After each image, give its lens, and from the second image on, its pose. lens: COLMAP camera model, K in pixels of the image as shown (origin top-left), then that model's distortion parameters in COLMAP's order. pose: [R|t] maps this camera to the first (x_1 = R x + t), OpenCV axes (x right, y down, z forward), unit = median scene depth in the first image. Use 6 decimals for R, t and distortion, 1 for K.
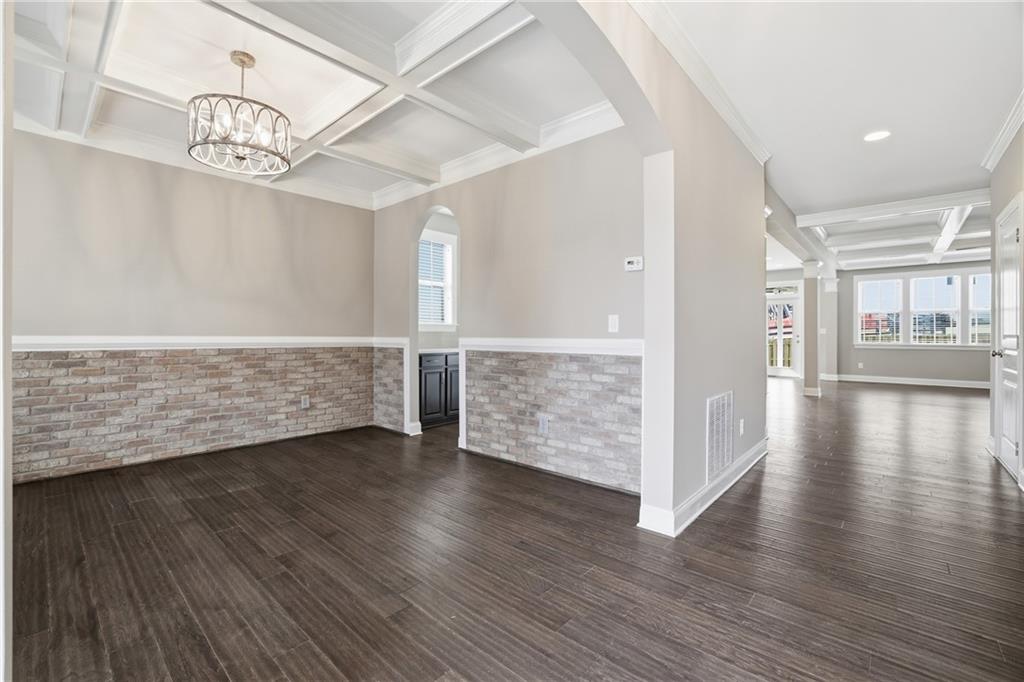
lens RADIAL K [[445.3, 0, 510.3], [0, 445.3, 334.1], [0, 0, 1]] dist [-0.018758, 0.004979]
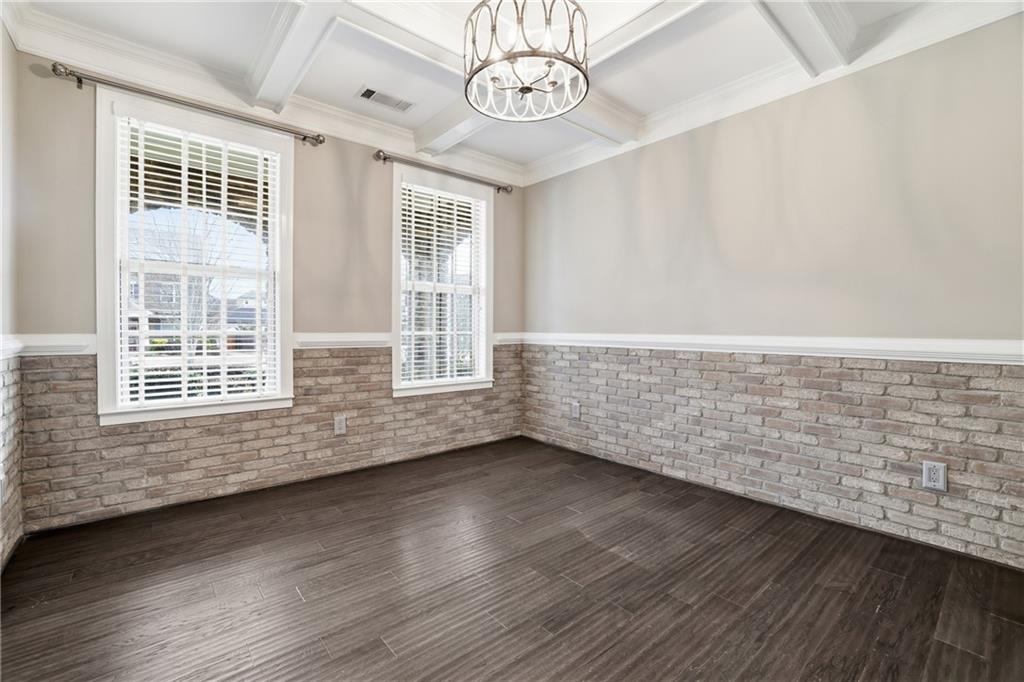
lens RADIAL K [[445.3, 0, 509.0], [0, 445.3, 337.0], [0, 0, 1]] dist [-0.018758, 0.004979]
pose [[-0.137147, 0.010049, -0.990500, 0.080213], [-0.004900, 0.999929, 0.010823, 0.000467], [0.990539, 0.006338, -0.137088, 0.709804]]
